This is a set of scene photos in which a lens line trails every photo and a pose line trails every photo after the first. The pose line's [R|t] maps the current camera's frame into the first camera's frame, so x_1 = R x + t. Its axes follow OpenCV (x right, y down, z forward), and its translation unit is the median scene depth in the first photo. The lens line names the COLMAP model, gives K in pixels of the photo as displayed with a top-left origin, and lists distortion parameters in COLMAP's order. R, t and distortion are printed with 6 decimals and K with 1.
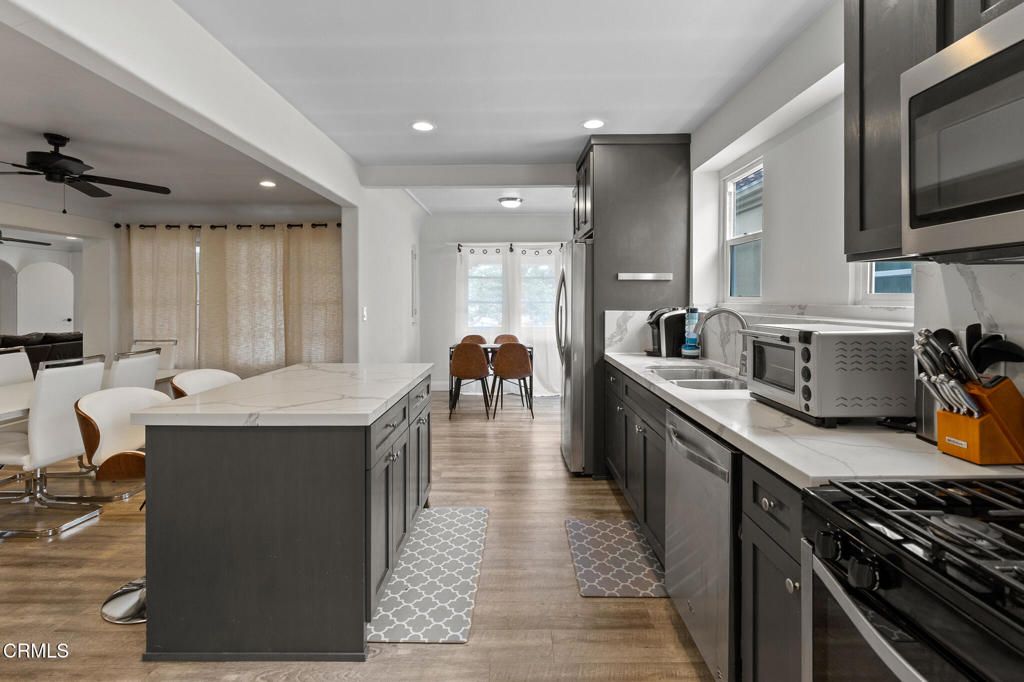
lens RADIAL K [[481.4, 0, 515.7], [0, 481.4, 300.2], [0, 0, 1]] dist [-0.004954, 0.002826]
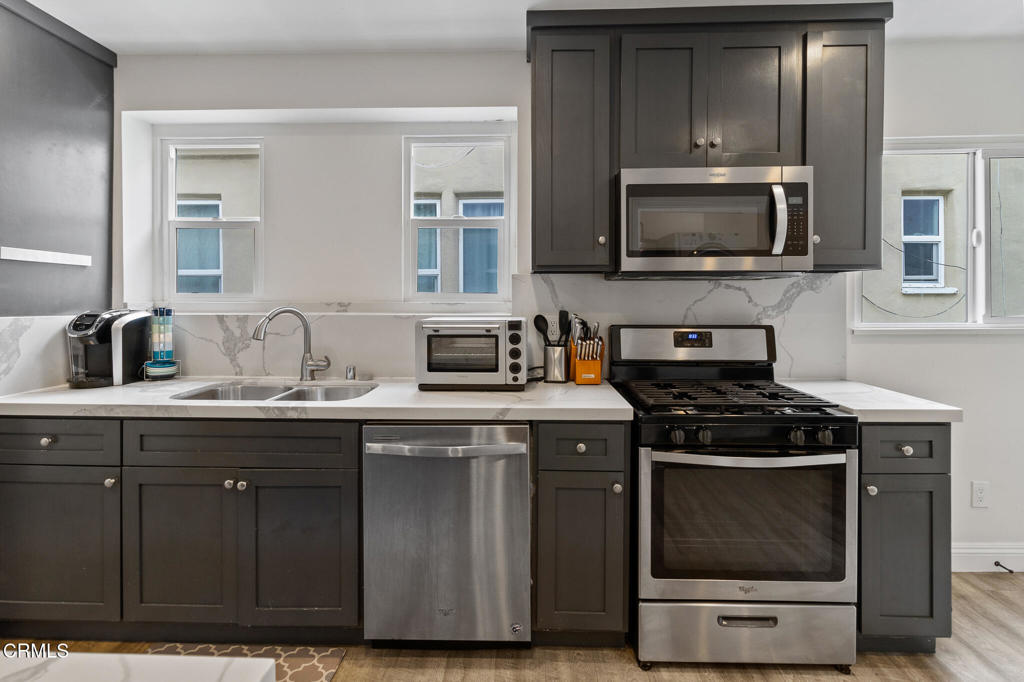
lens RADIAL K [[481.4, 0, 509.9], [0, 481.4, 302.4], [0, 0, 1]] dist [-0.004954, 0.002826]
pose [[0.025026, -0.005949, 0.999669, -0.304570], [0.000863, 0.999982, 0.005929, 0.002785], [-0.999686, 0.000714, 0.025031, 0.423625]]
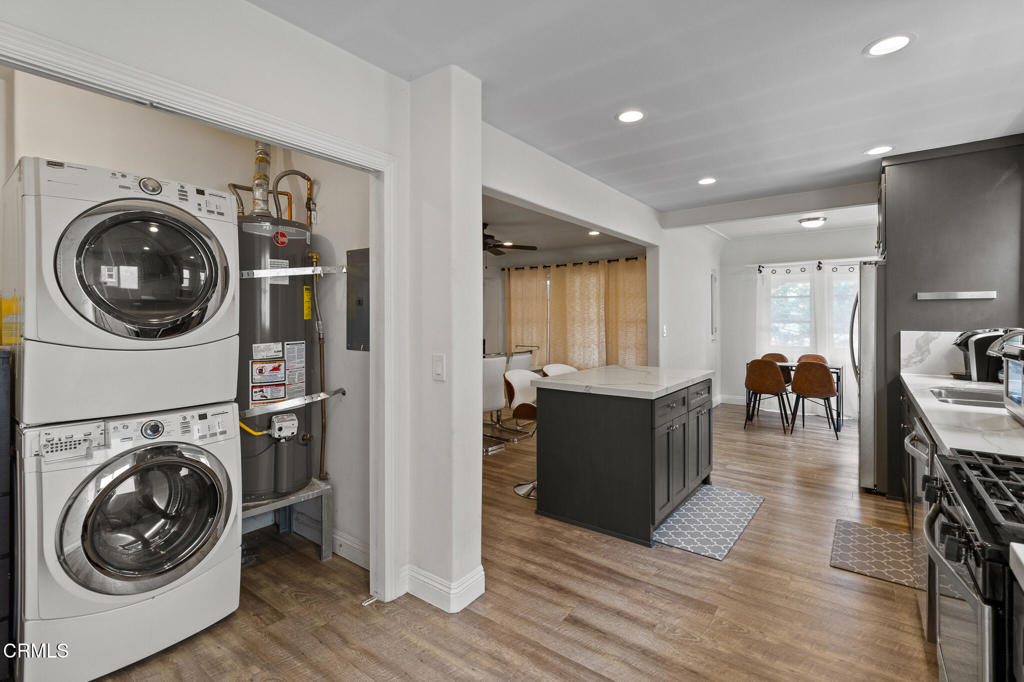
lens RADIAL K [[481.4, 0, 512.7], [0, 481.4, 317.6], [0, 0, 1]] dist [-0.004954, 0.002826]
pose [[0.802081, -0.000707, -0.597215, 0.135239], [0.000176, 1.000000, -0.000947, -0.004930], [0.597215, 0.000654, 0.802081, -0.276876]]
